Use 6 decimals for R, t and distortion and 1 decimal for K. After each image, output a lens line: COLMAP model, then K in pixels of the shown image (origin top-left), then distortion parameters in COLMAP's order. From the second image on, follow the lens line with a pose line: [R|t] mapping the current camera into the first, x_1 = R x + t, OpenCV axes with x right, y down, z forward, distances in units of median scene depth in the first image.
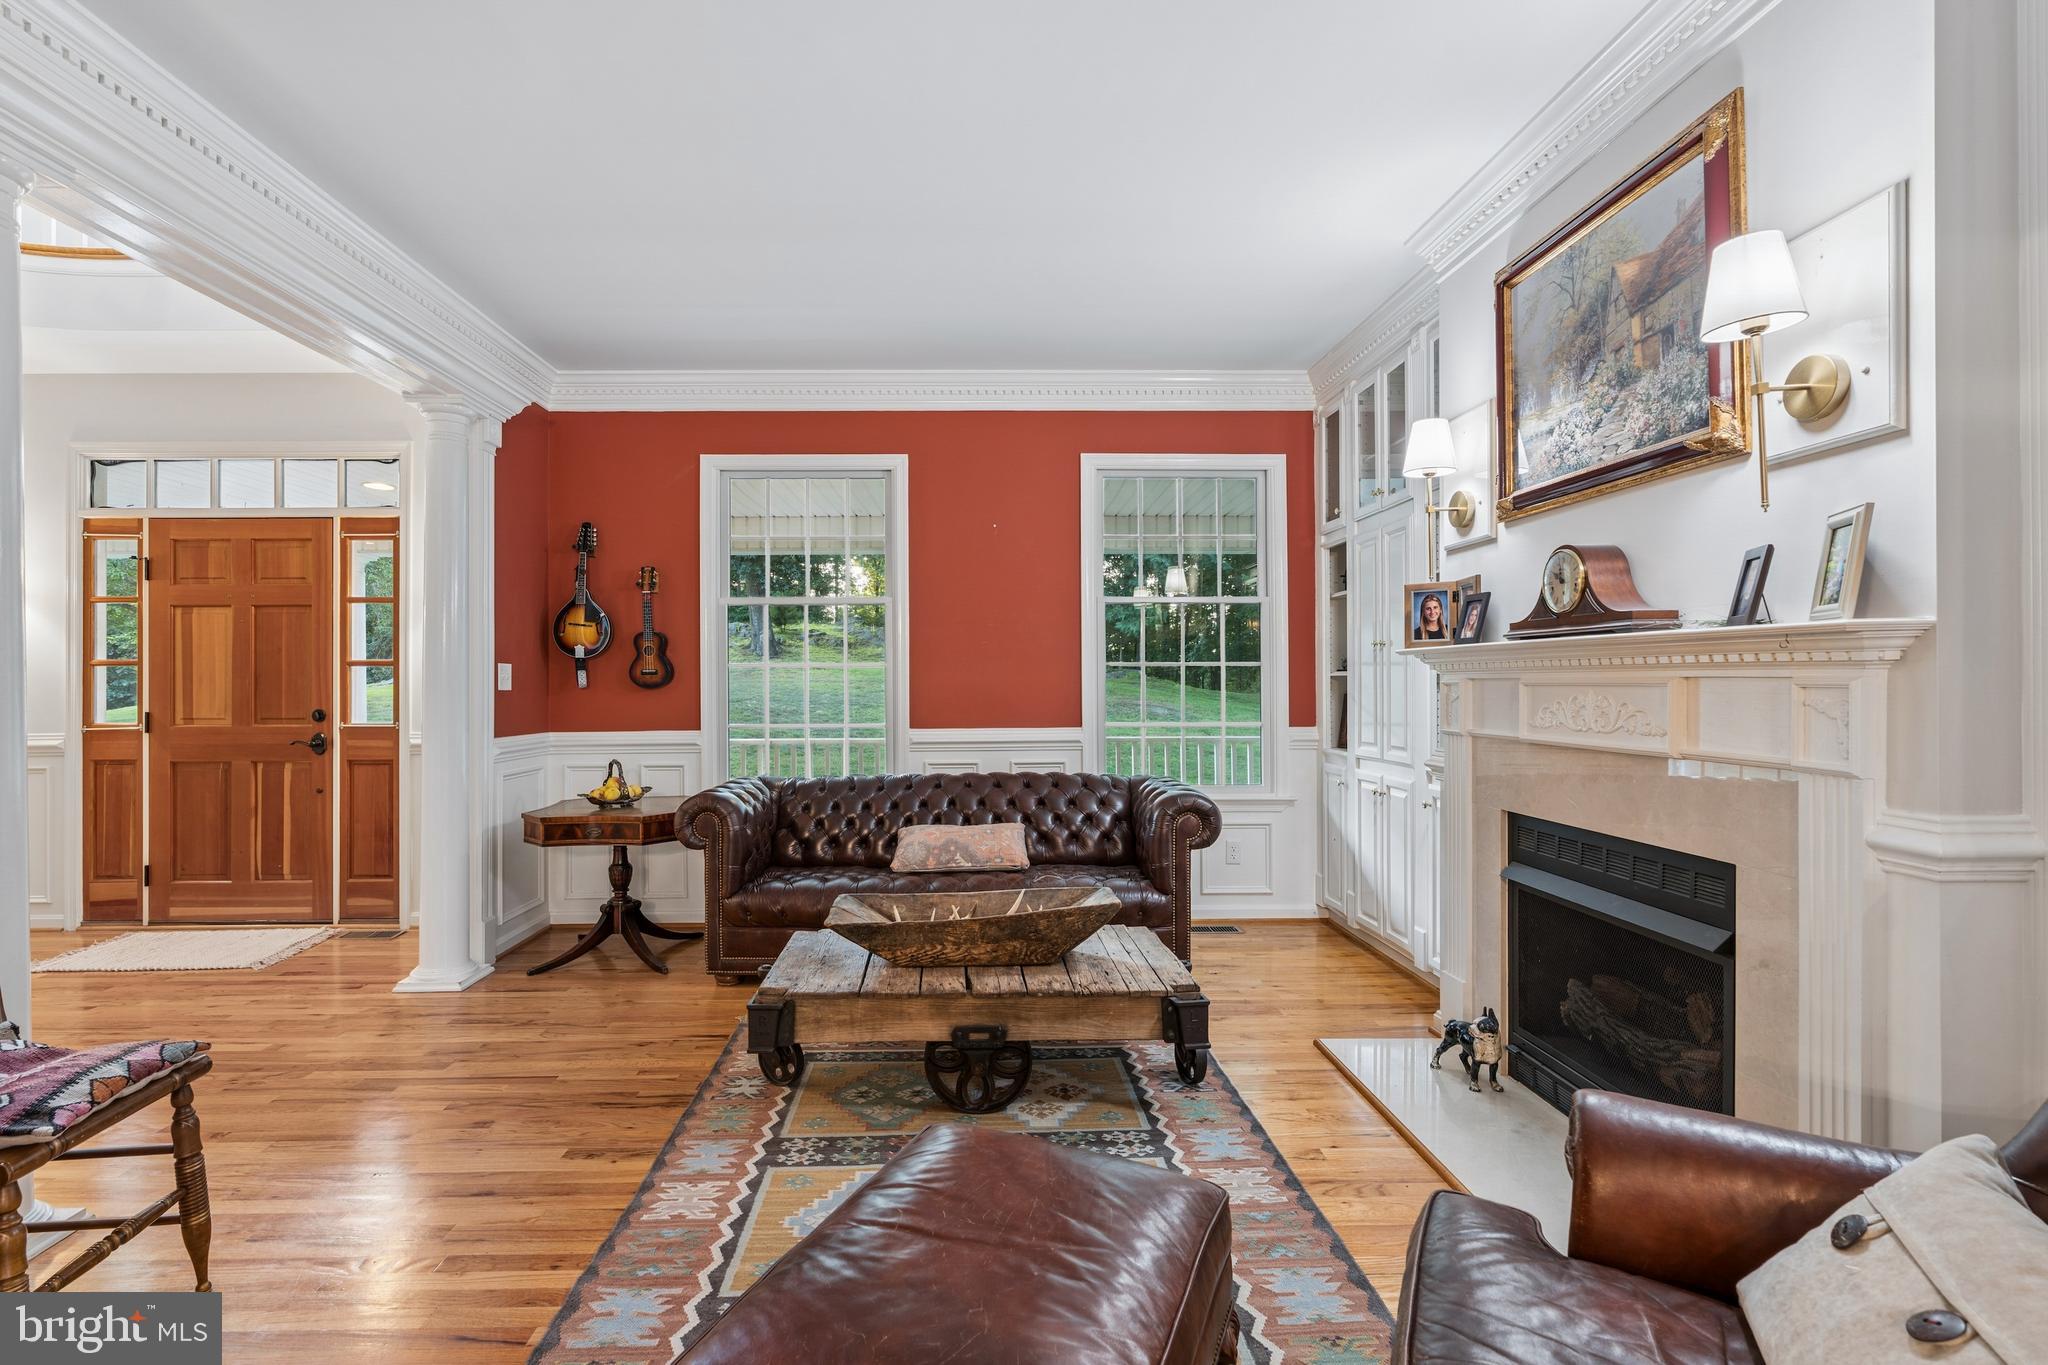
lens RADIAL K [[916.4, 0, 1014.6], [0, 916.4, 678.8], [0, 0, 1]] dist [0.000922, 0.000131]
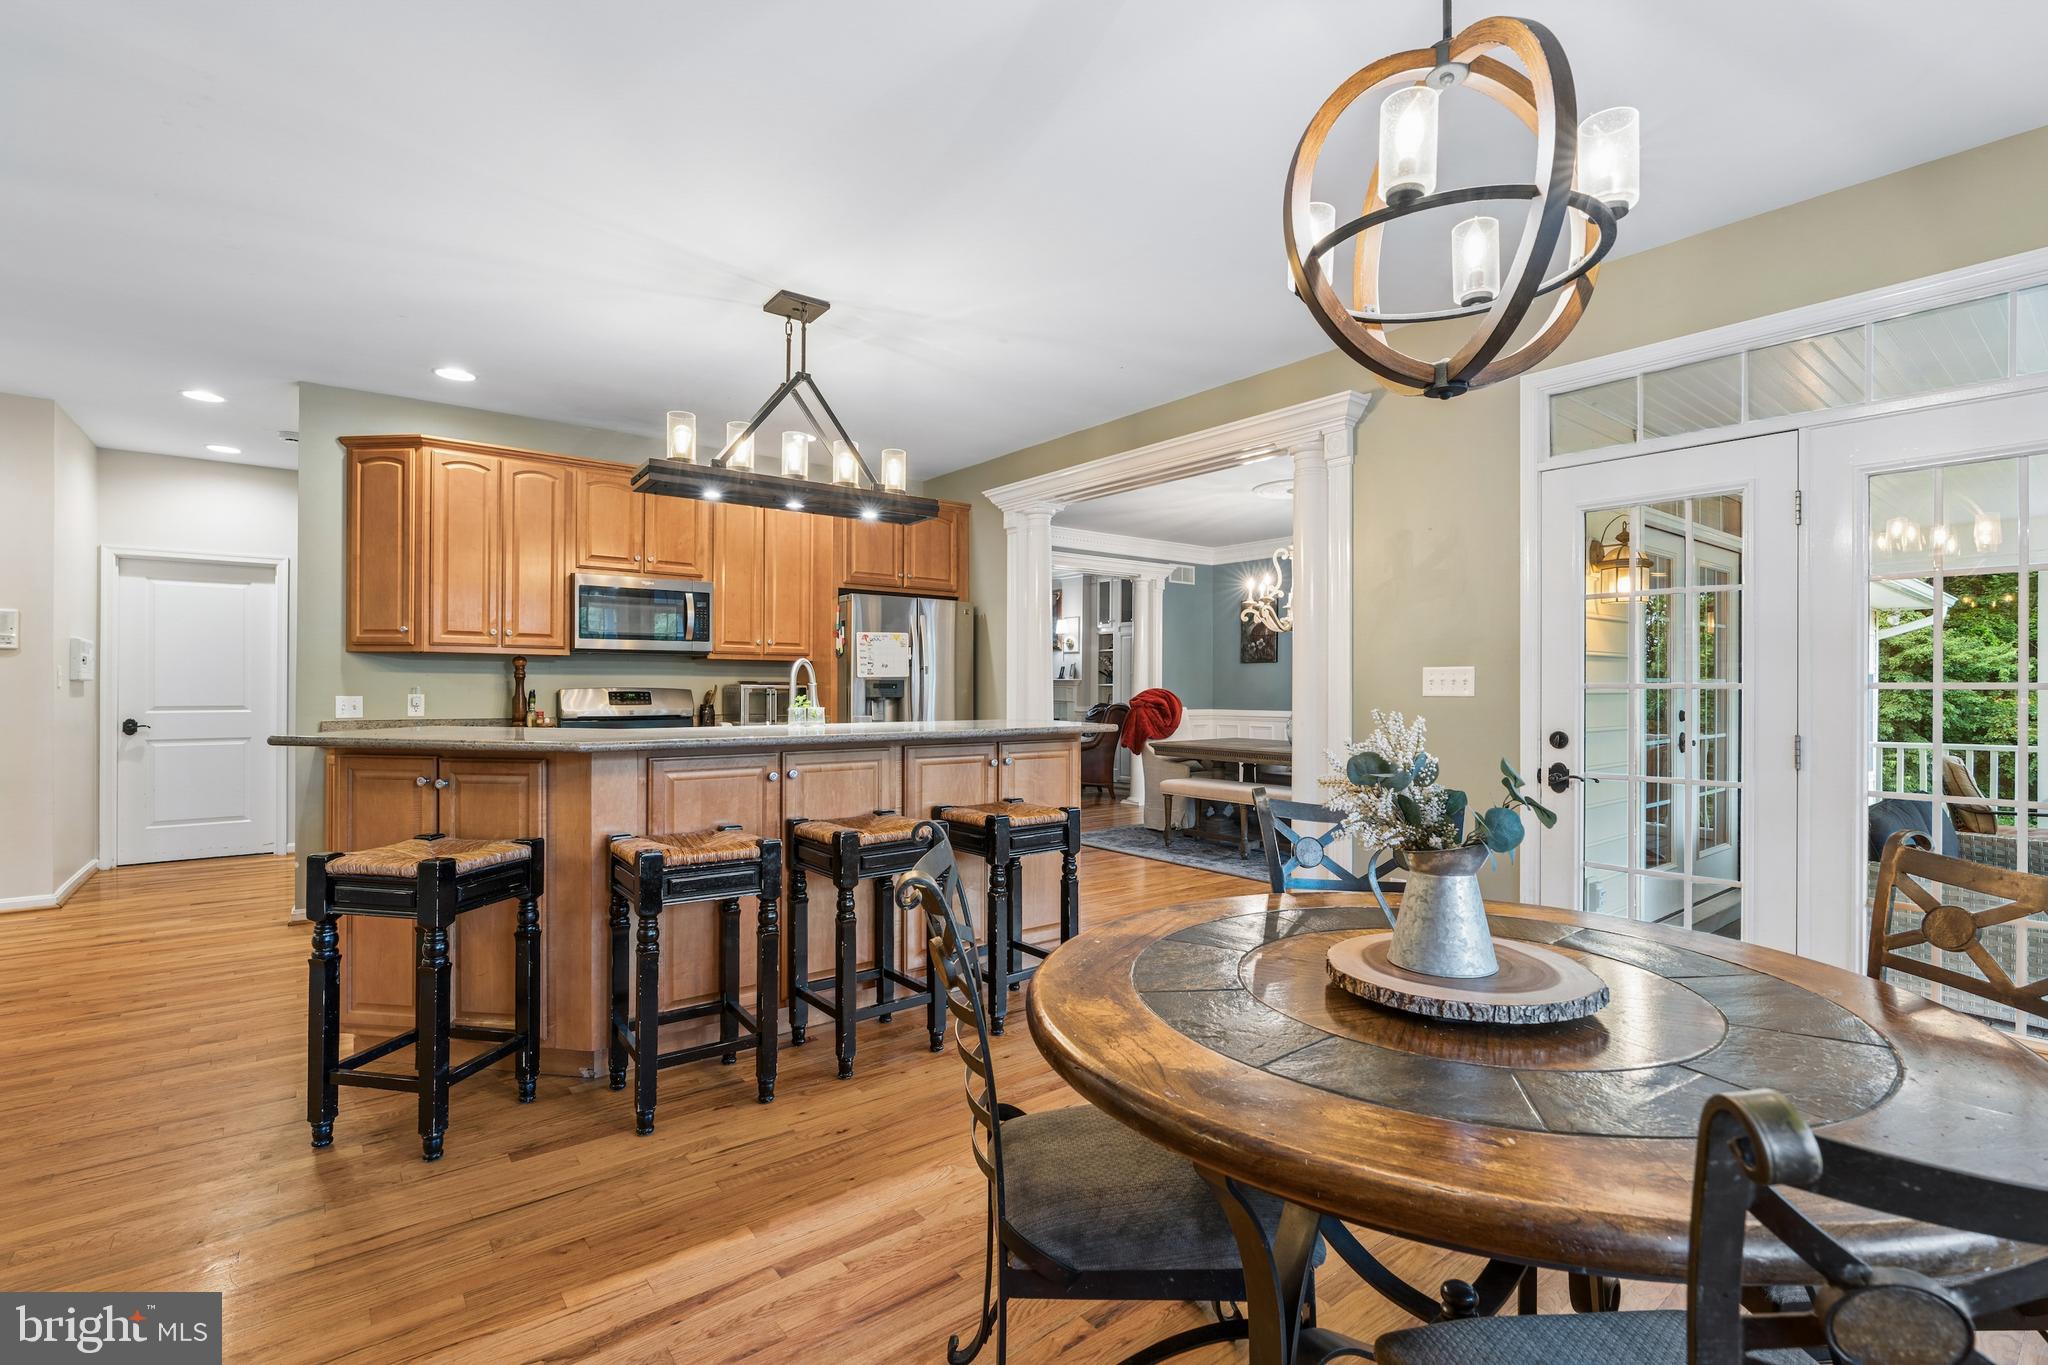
lens RADIAL K [[916.4, 0, 1024.3], [0, 916.4, 684.8], [0, 0, 1]] dist [0.000922, 0.000131]
pose [[0.815236, 0.002652, 0.579123, -3.199752], [-0.003521, 0.999994, 0.000377, -0.021693], [-0.579118, -0.002346, 0.815240, -4.175596]]
